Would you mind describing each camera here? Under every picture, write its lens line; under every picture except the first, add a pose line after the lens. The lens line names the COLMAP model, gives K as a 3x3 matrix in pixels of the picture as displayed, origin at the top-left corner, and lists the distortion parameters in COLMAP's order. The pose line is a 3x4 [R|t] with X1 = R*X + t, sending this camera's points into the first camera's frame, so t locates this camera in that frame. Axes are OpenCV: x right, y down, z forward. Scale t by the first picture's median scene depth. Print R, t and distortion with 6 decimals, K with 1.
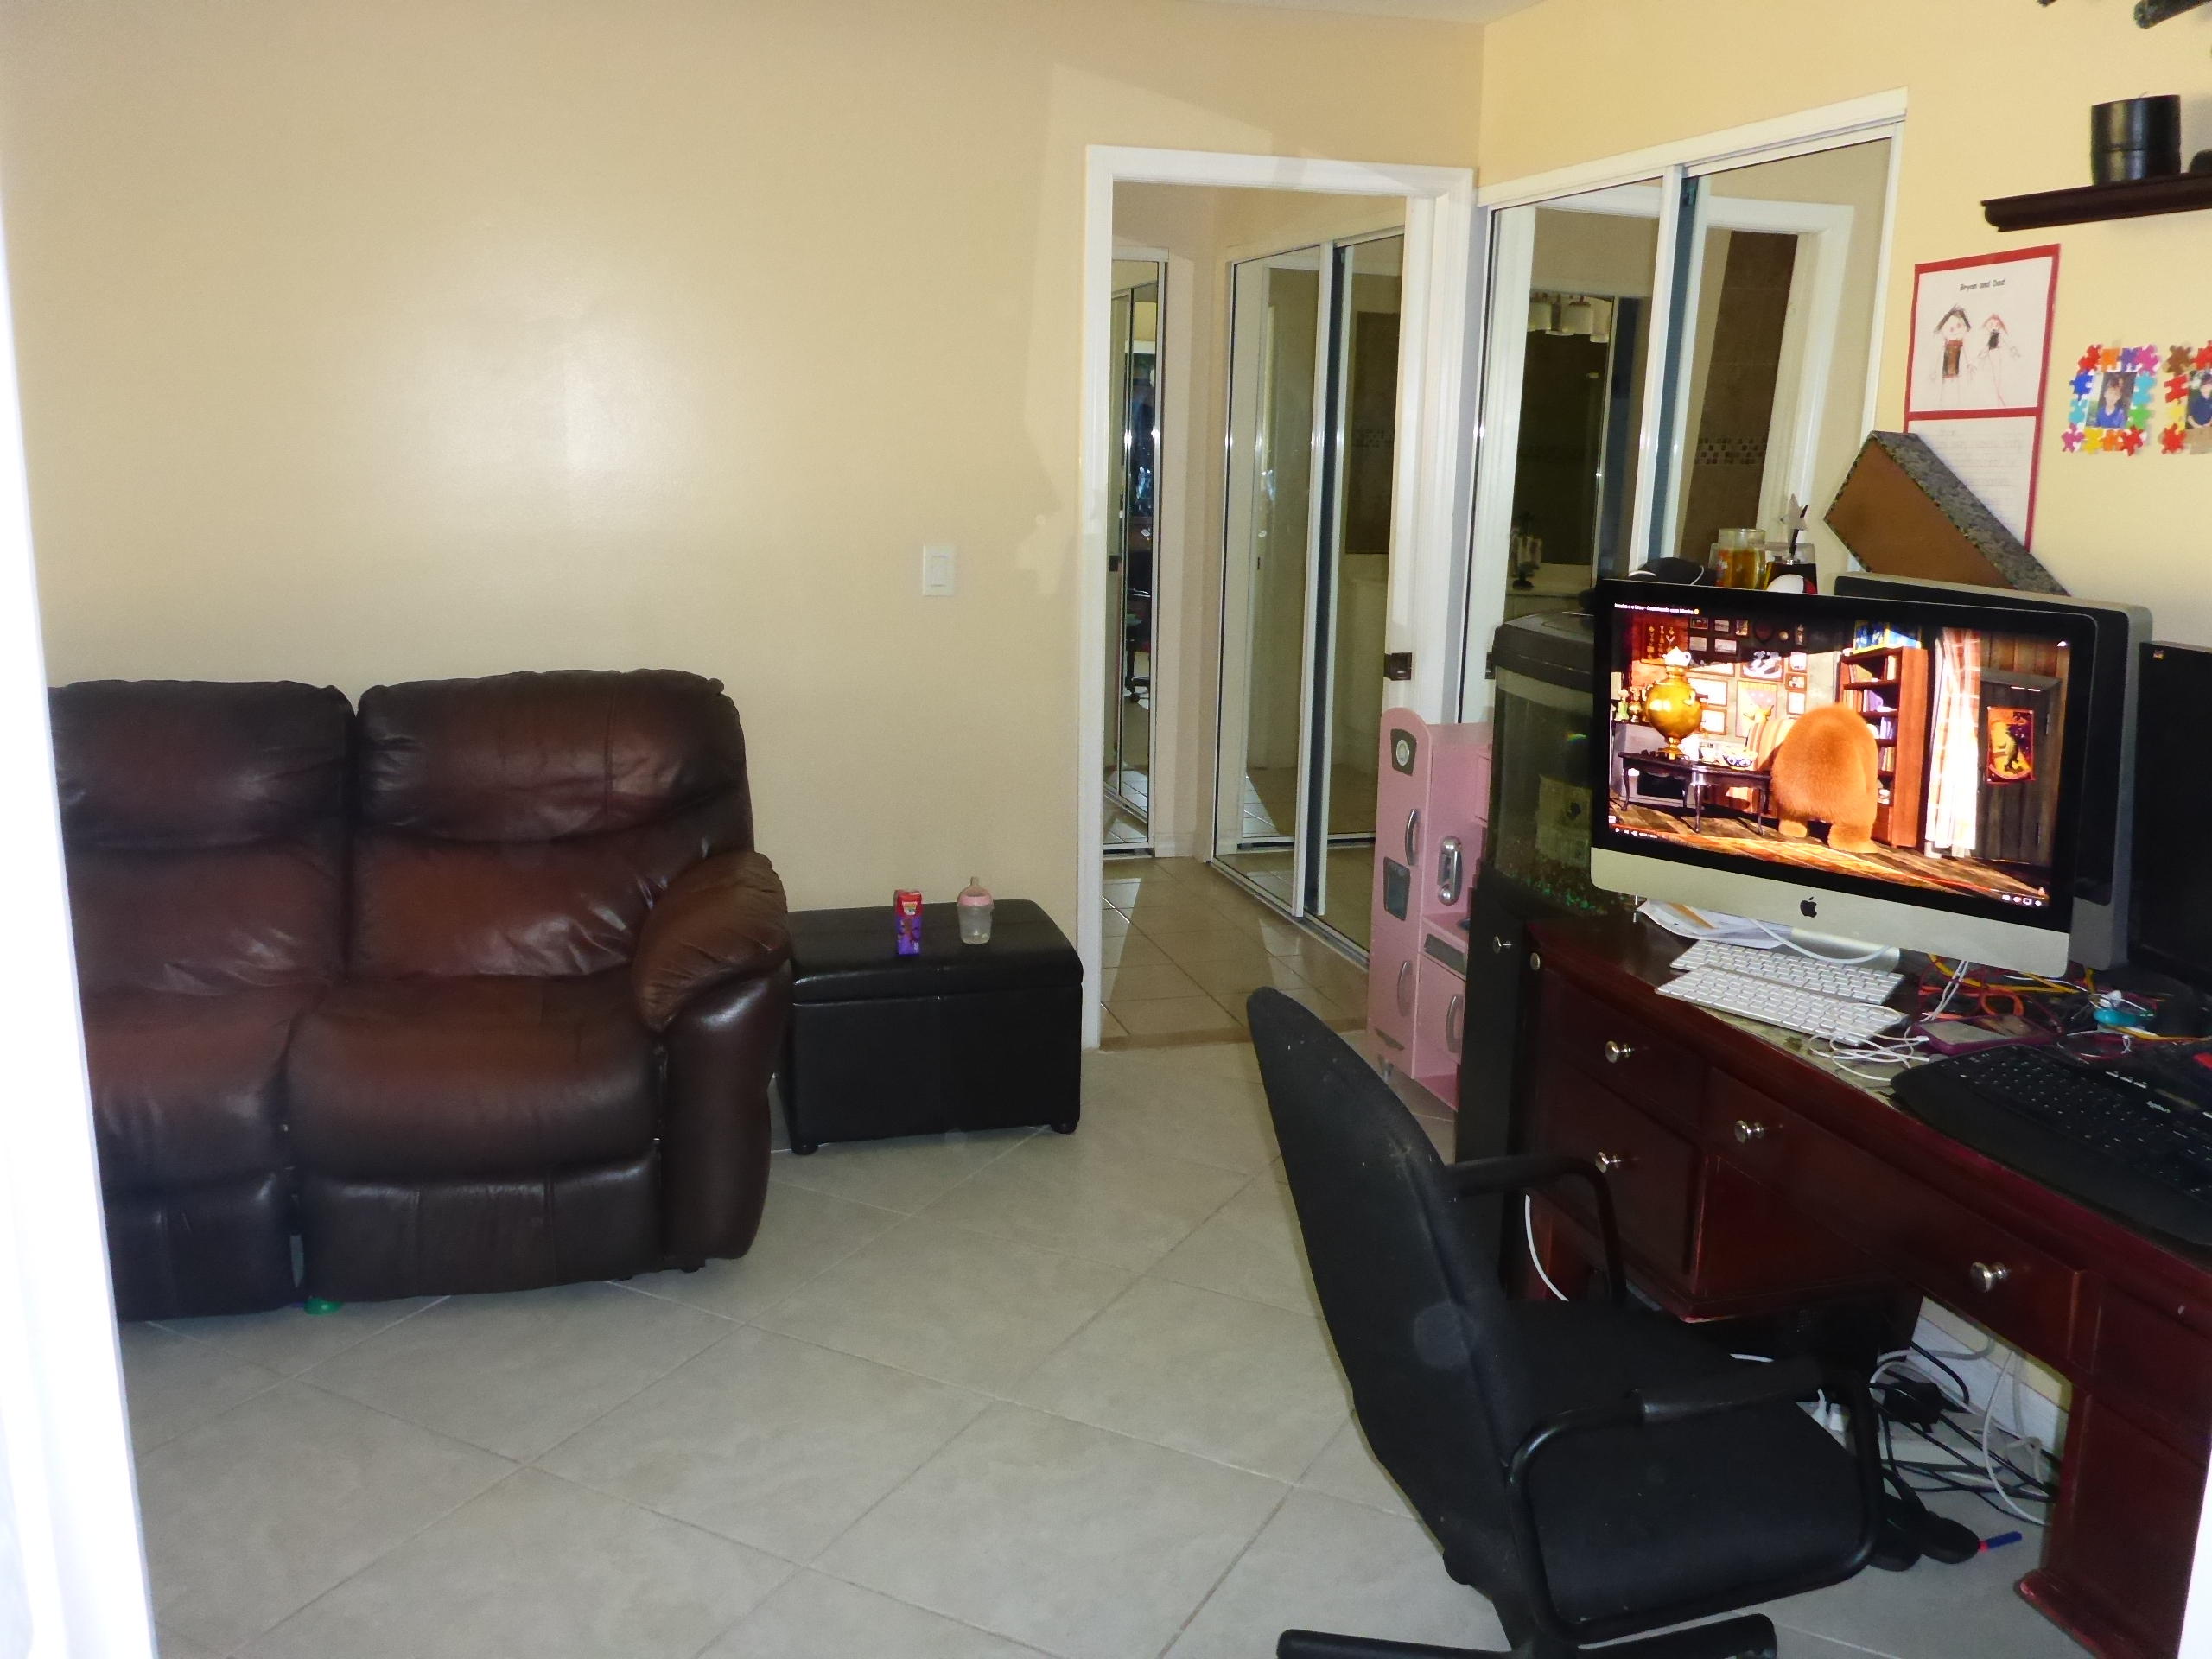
lens RADIAL K [[1871.2, 0, 1095.3], [0, 1871.2, 823.4], [0, 0, 1]] dist [-0.027543, -0.004667]
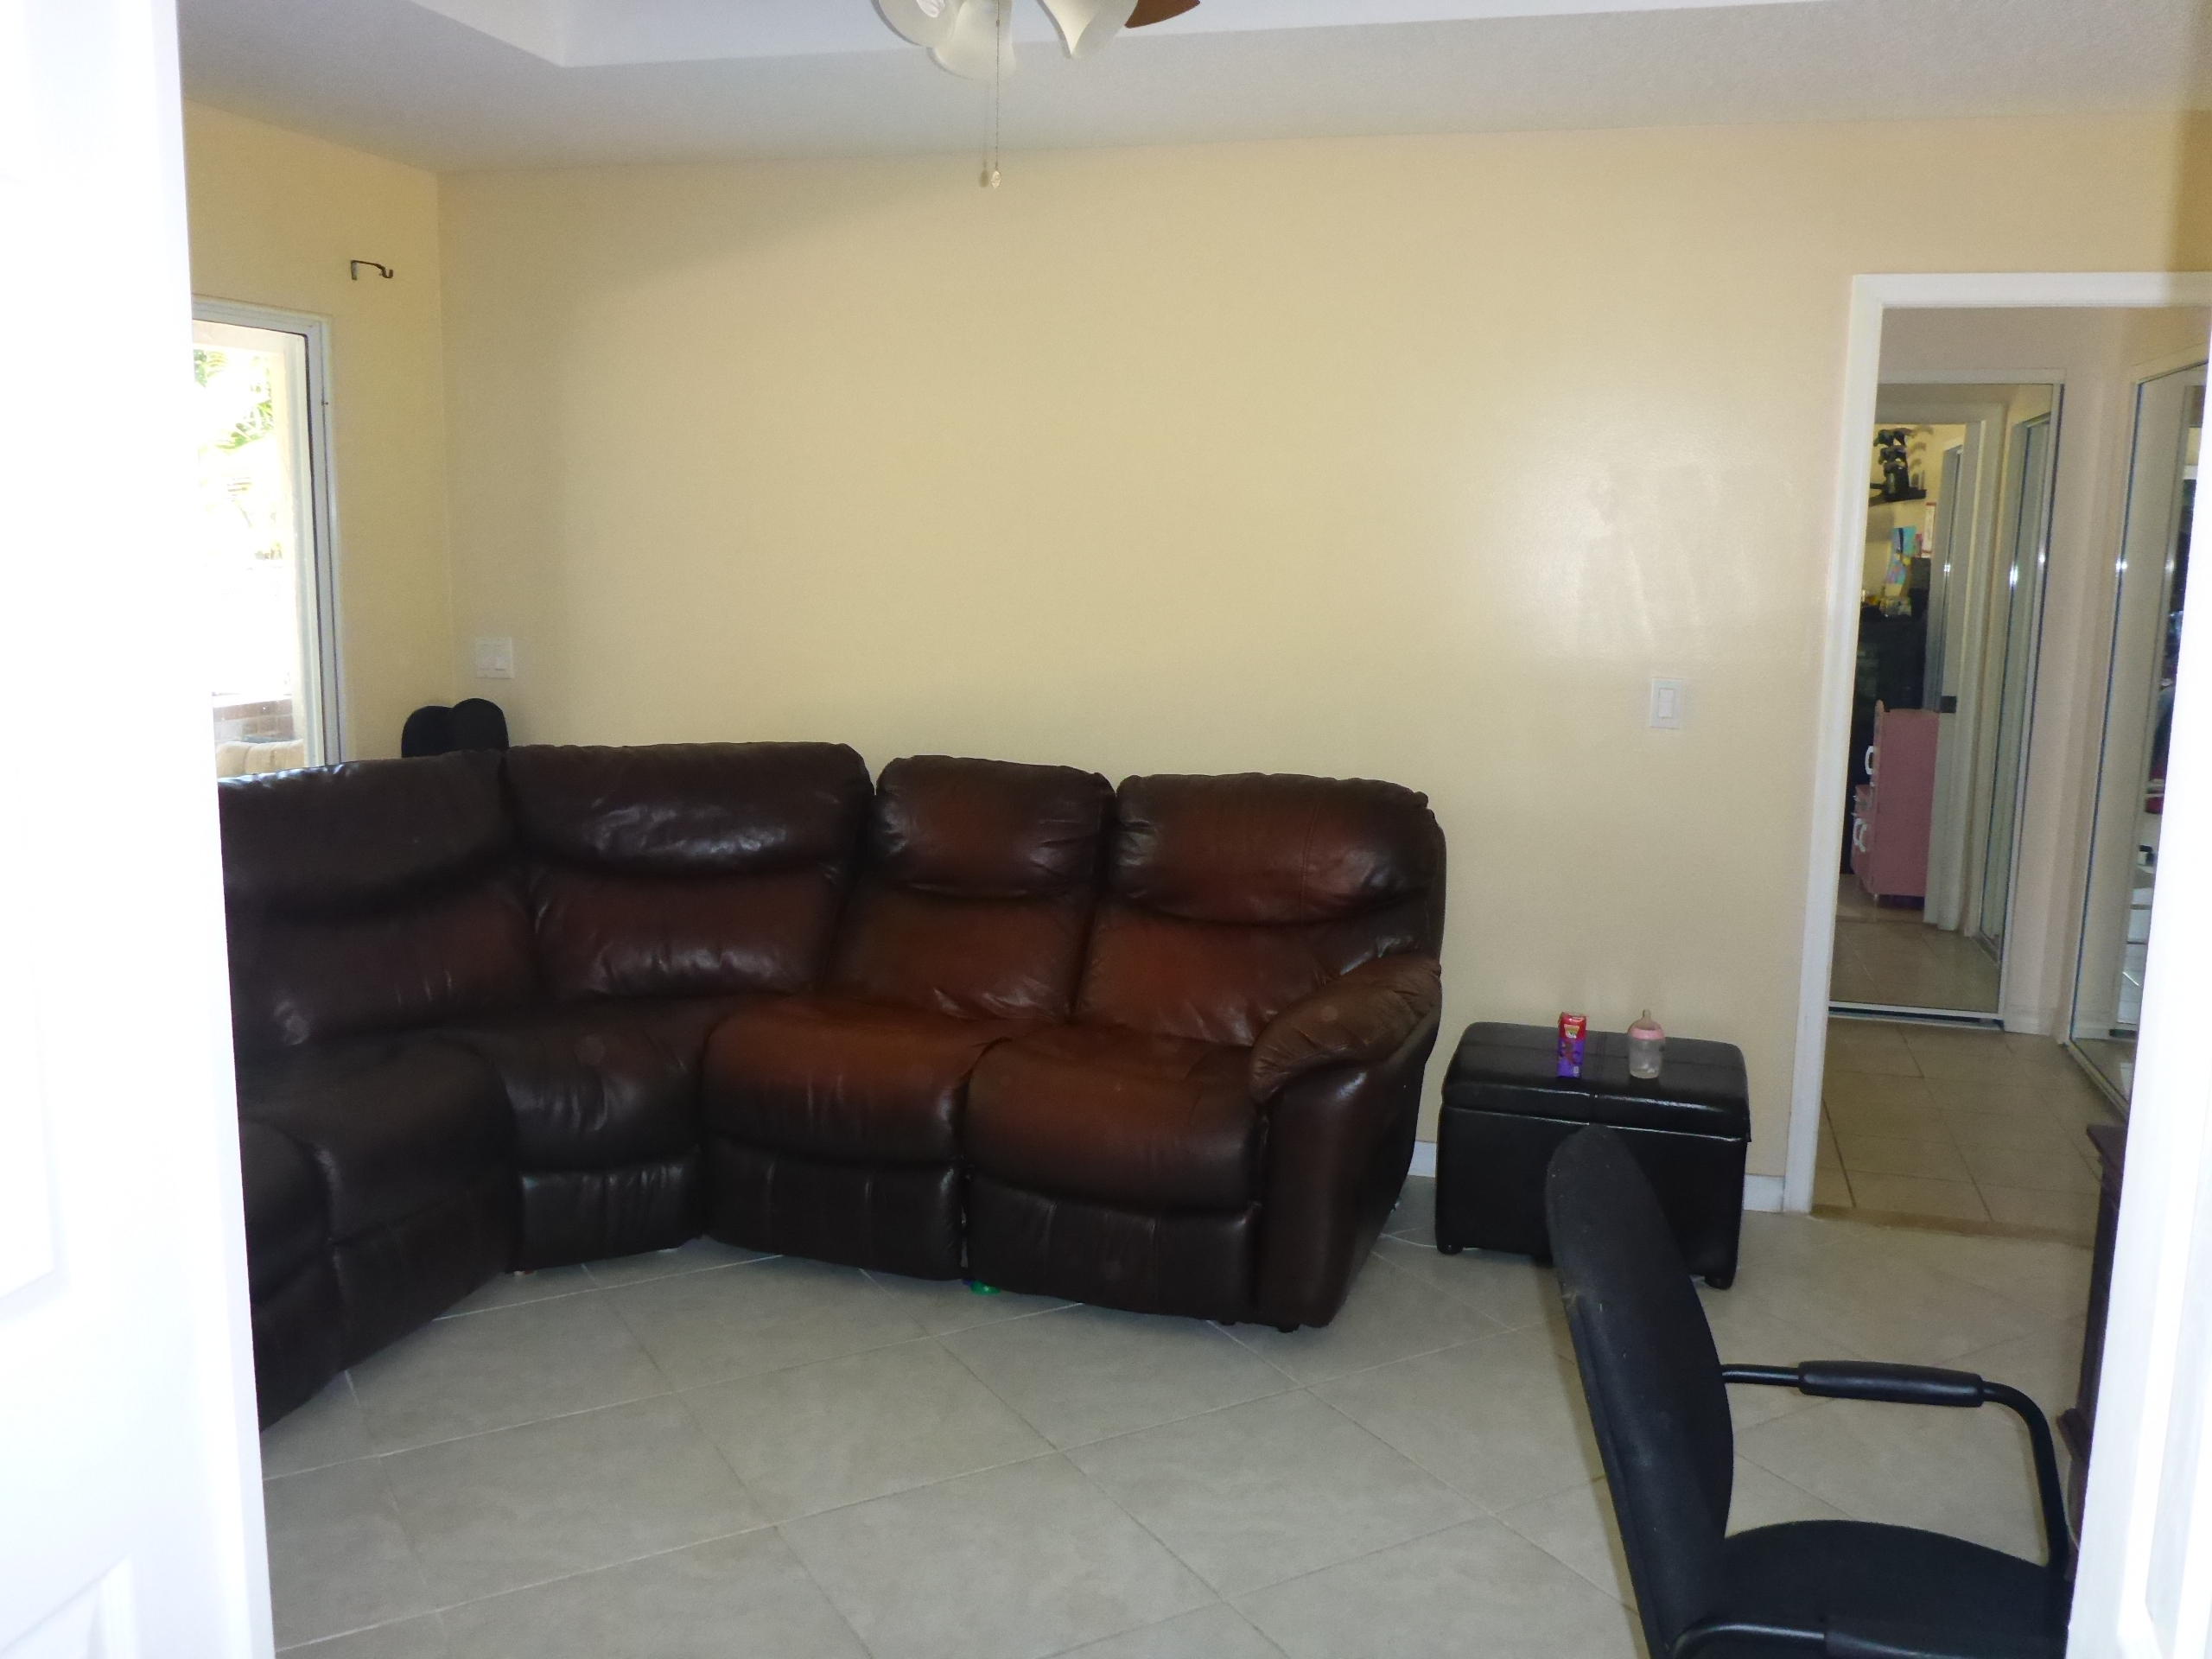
lens RADIAL K [[1871.2, 0, 1095.3], [0, 1871.2, 823.4], [0, 0, 1]] dist [-0.027543, -0.004667]
pose [[0.841420, 0.081988, -0.534126, 0.214268], [-0.115420, 0.992881, -0.029417, -0.006987], [0.527912, 0.086401, 0.844893, 0.001738]]
